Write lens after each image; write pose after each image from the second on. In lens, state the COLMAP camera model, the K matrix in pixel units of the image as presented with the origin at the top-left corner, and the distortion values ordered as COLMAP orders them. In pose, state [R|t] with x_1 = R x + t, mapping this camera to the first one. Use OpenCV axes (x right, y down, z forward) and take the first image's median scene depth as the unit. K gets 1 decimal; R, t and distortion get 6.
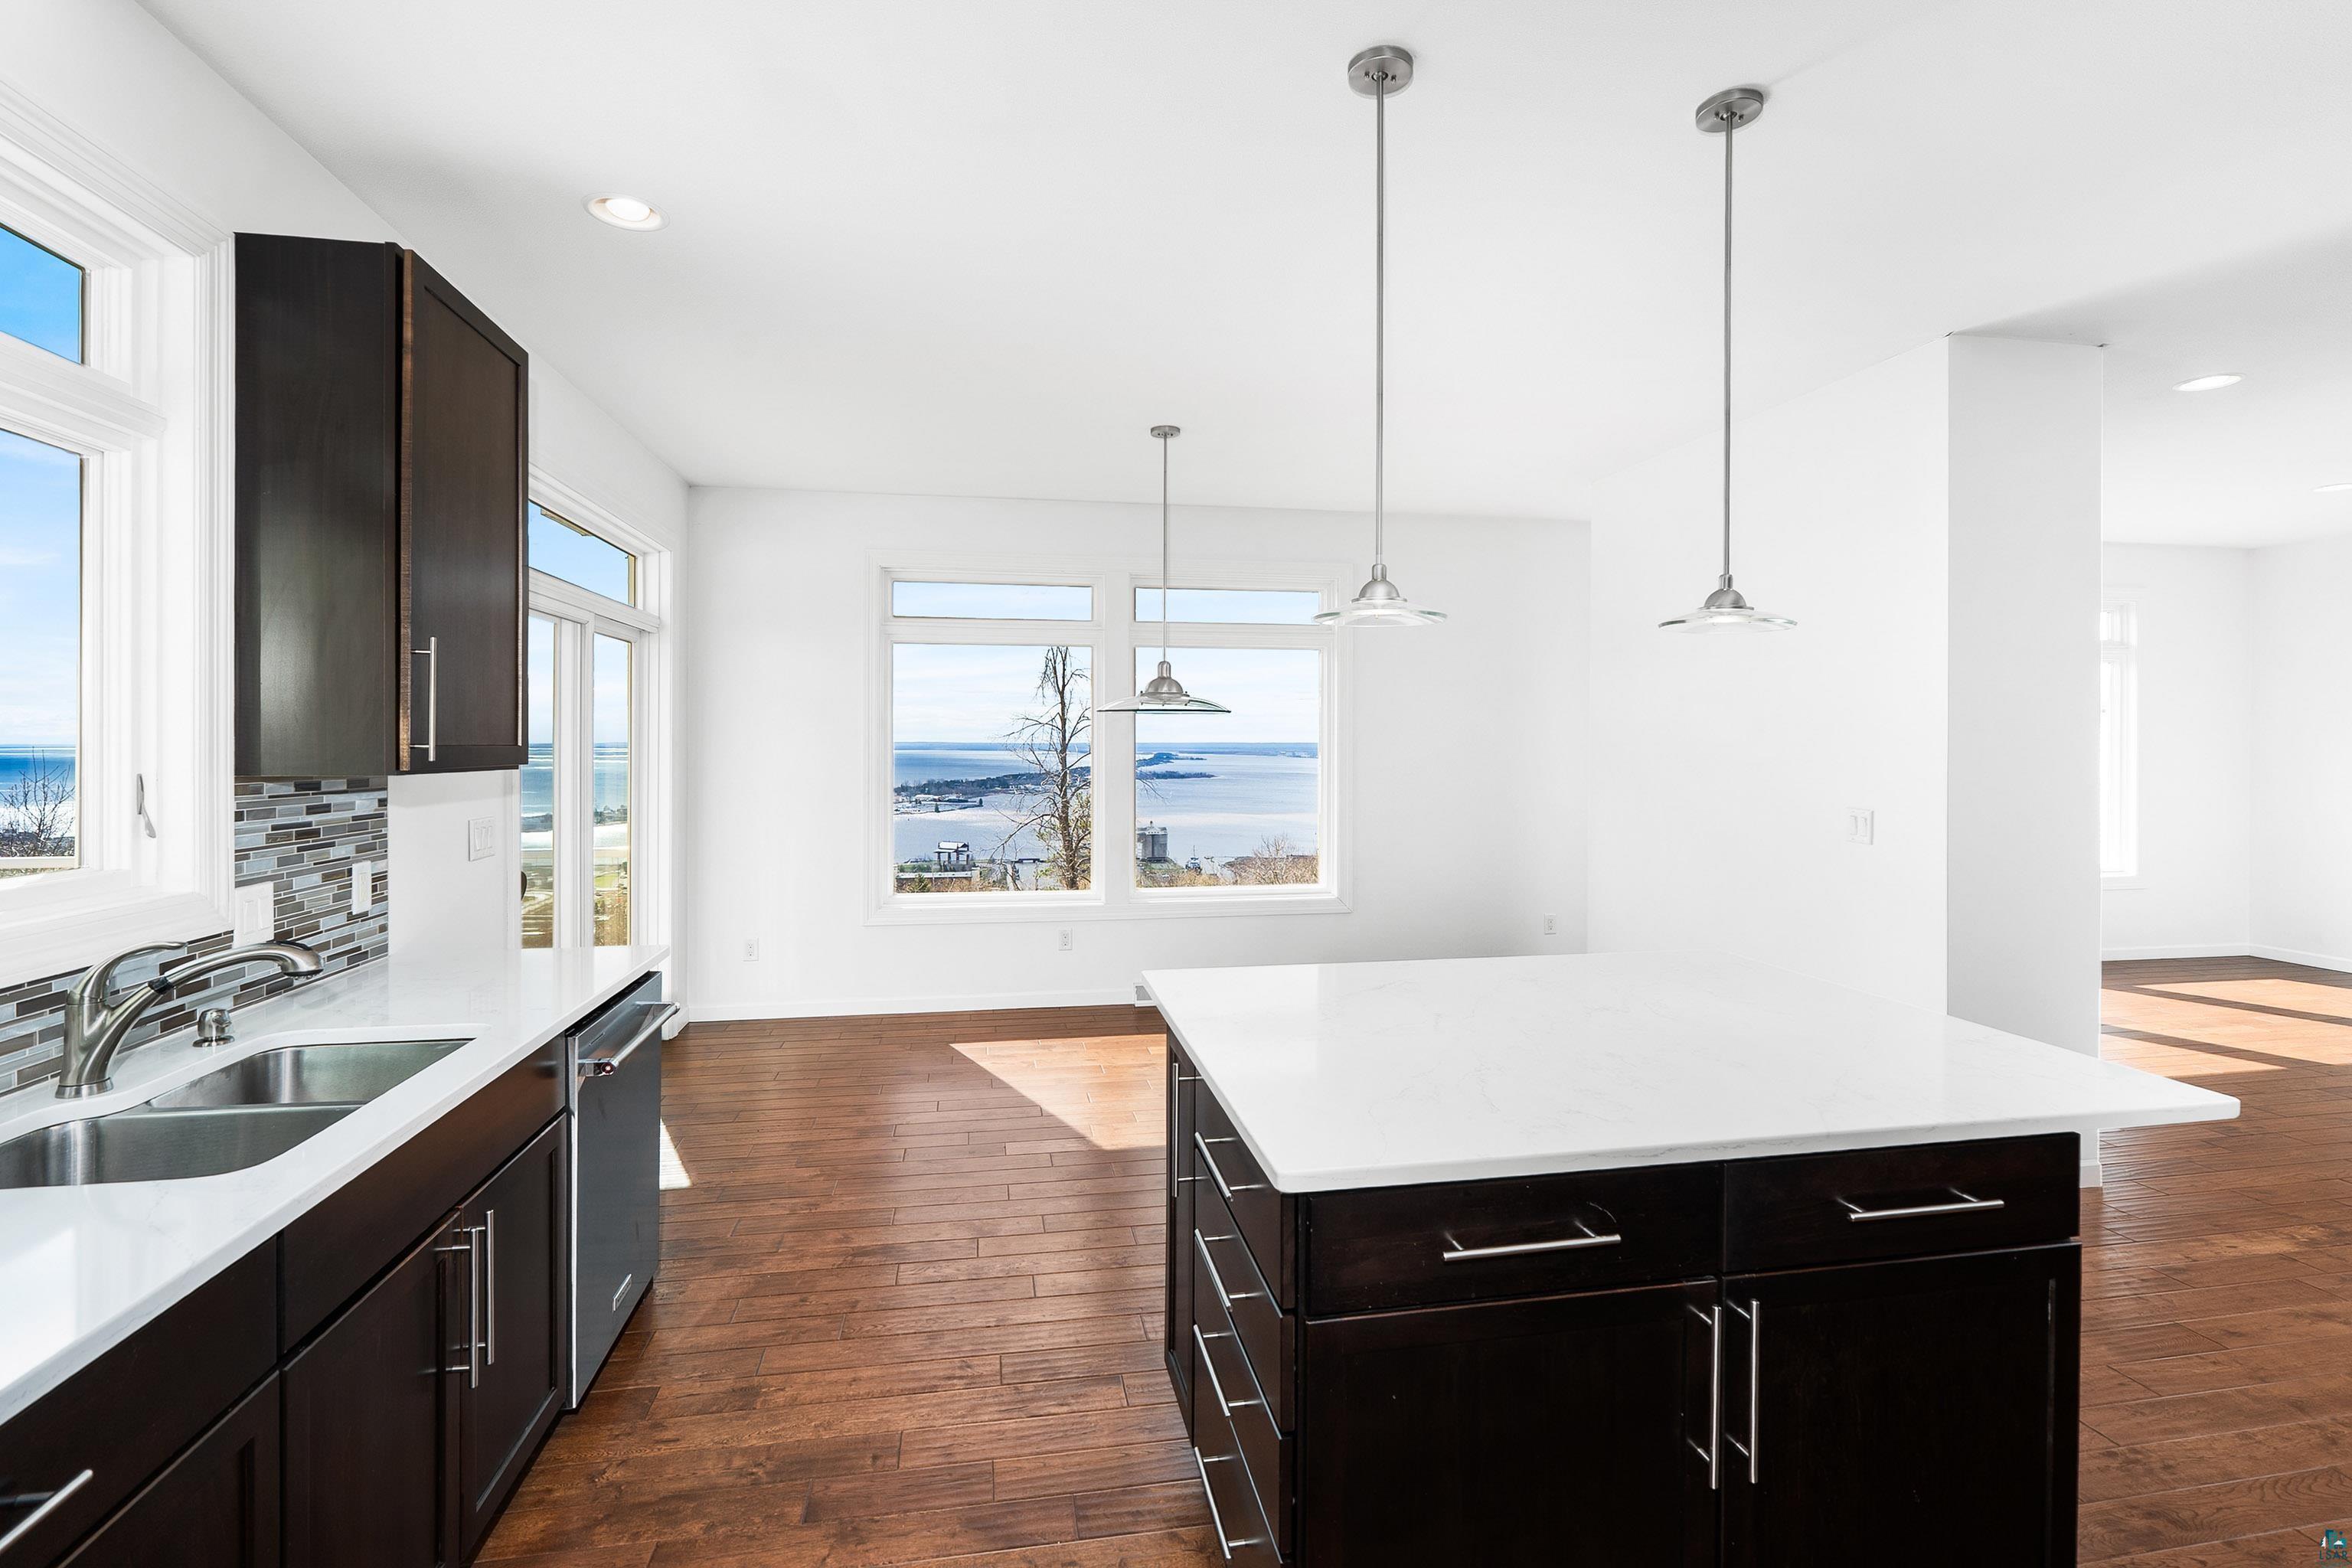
lens RADIAL K [[1108.5, 0, 1176.5], [0, 1108.5, 747.4], [0, 0, 1]] dist [-0.002133, 0.000003]
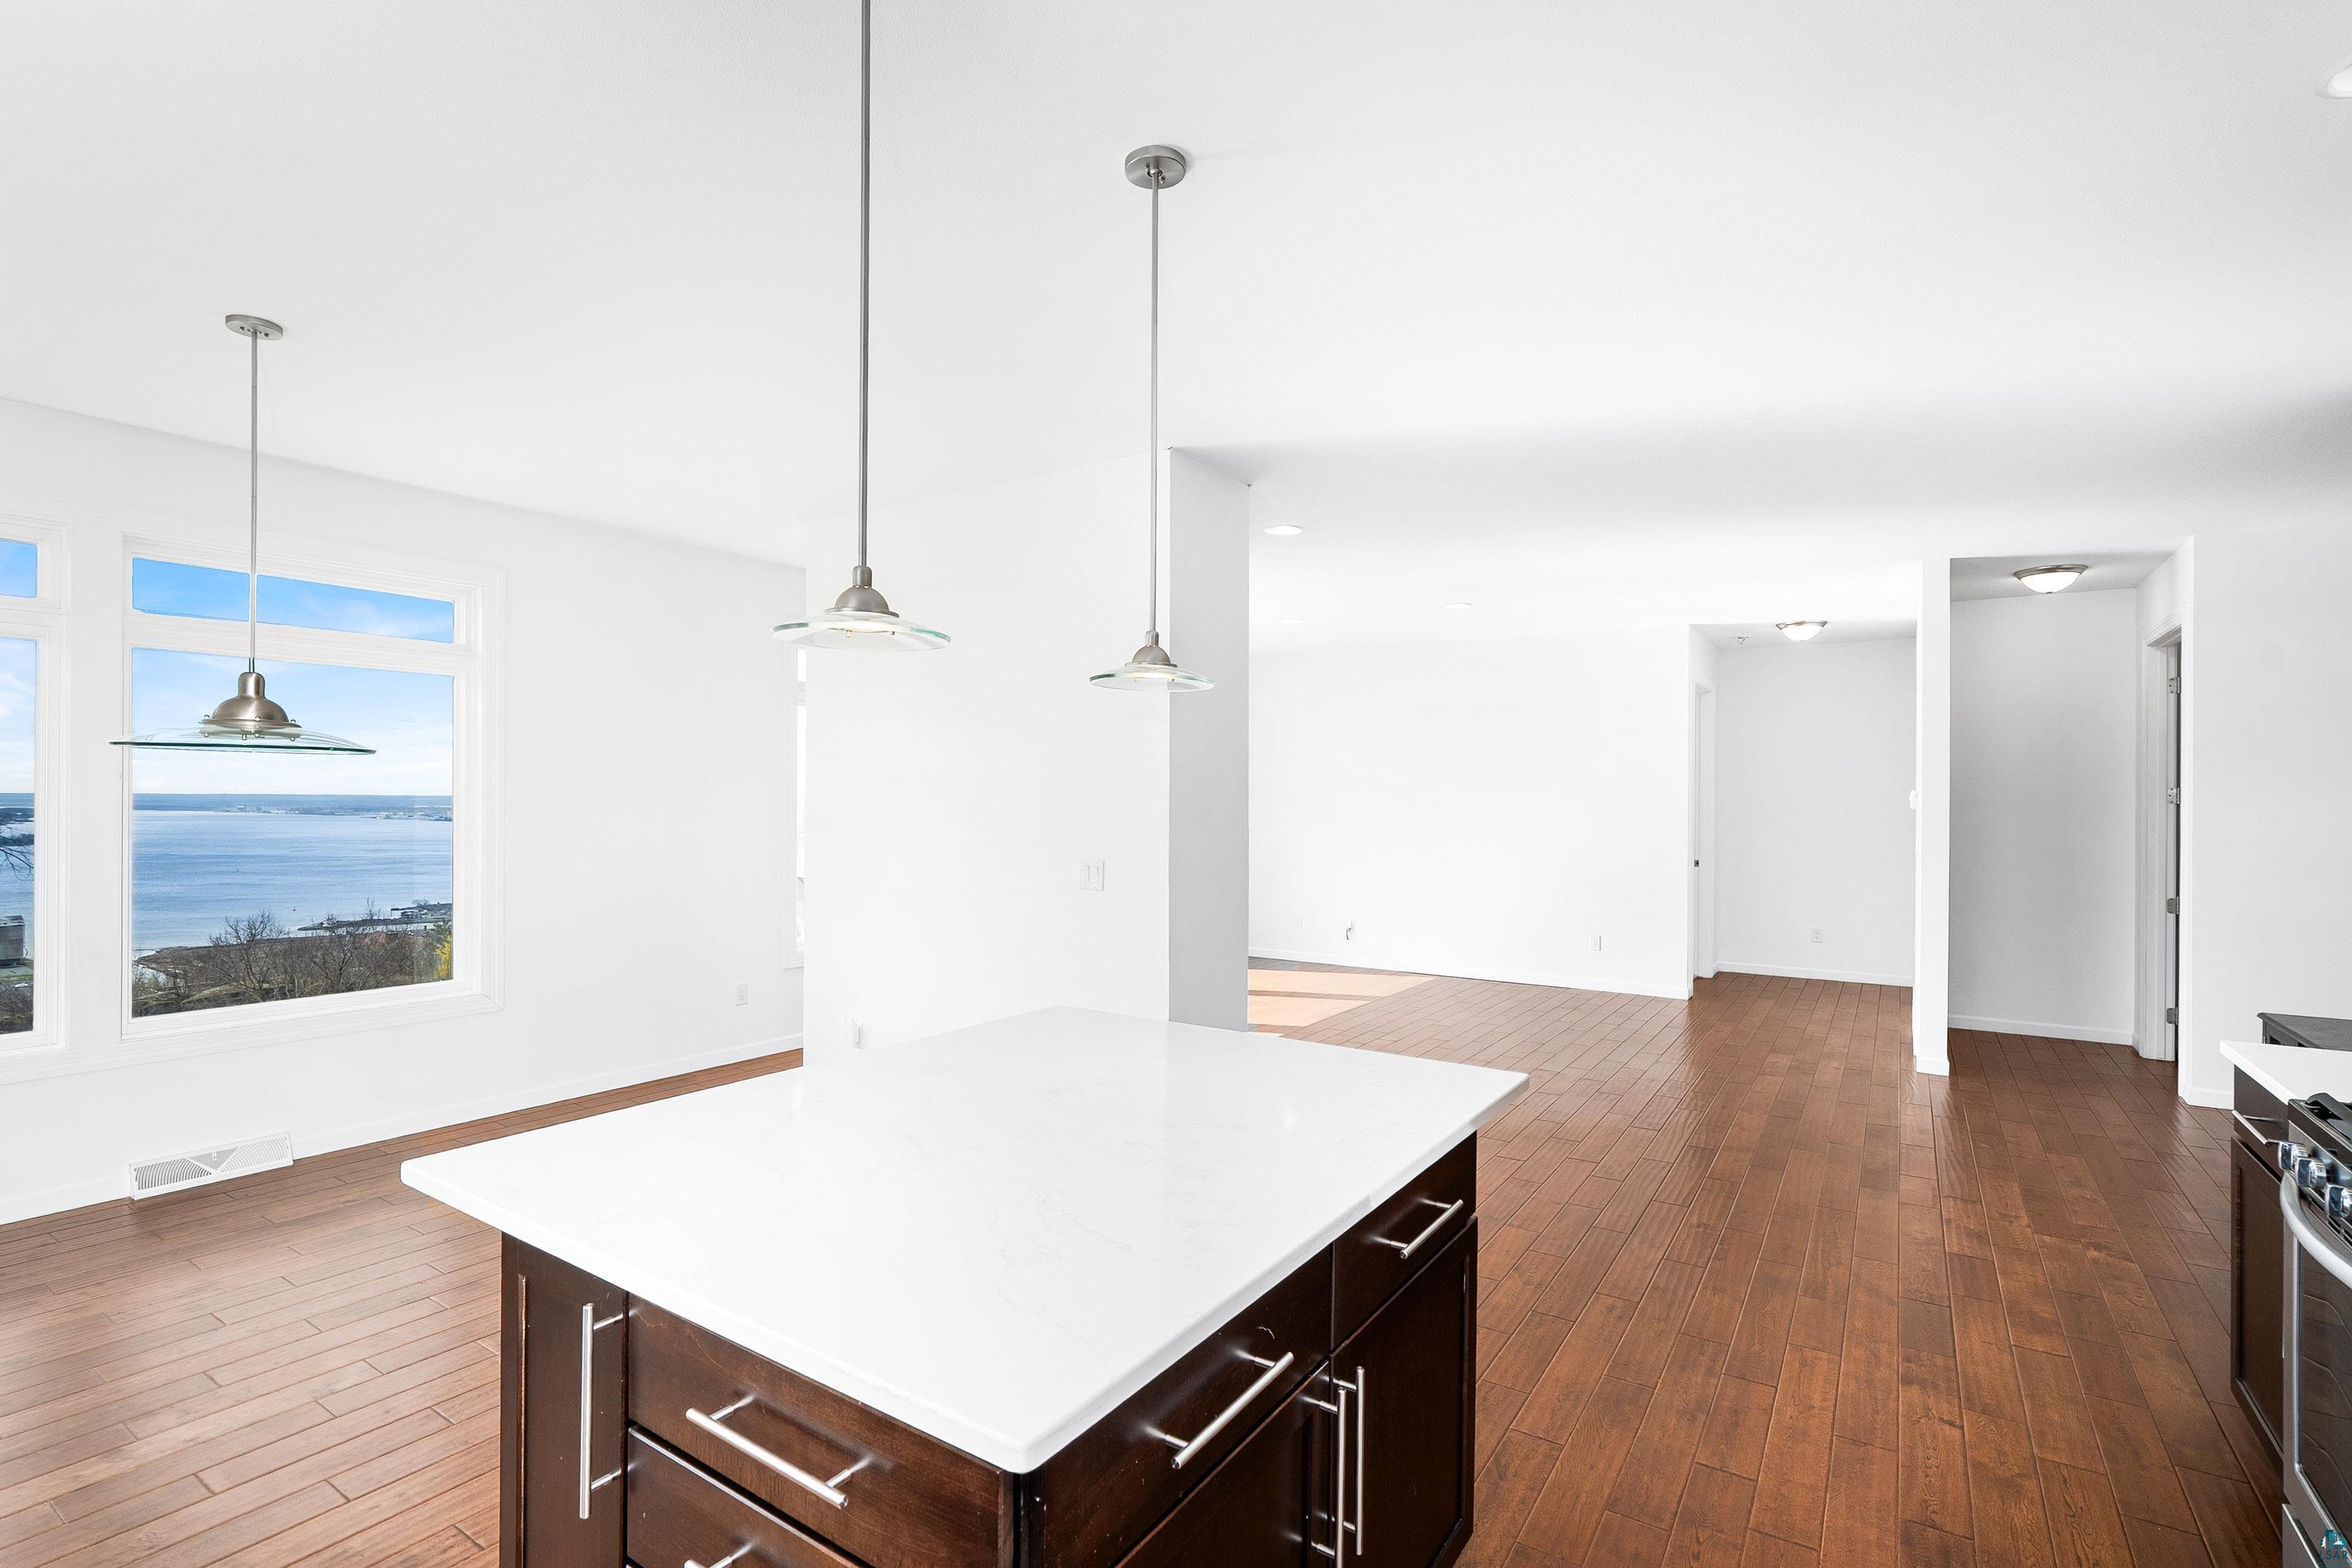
lens RADIAL K [[1102.3, 0, 1168.4], [0, 1102.3, 803.3], [0, 0, 1]] dist [-0.000238, -0.000216]
pose [[0.699378, 0.000587, 0.714752, -0.182663], [-0.002115, 0.999997, 0.001248, -0.002817], [-0.714749, -0.002385, 0.699377, 0.270422]]
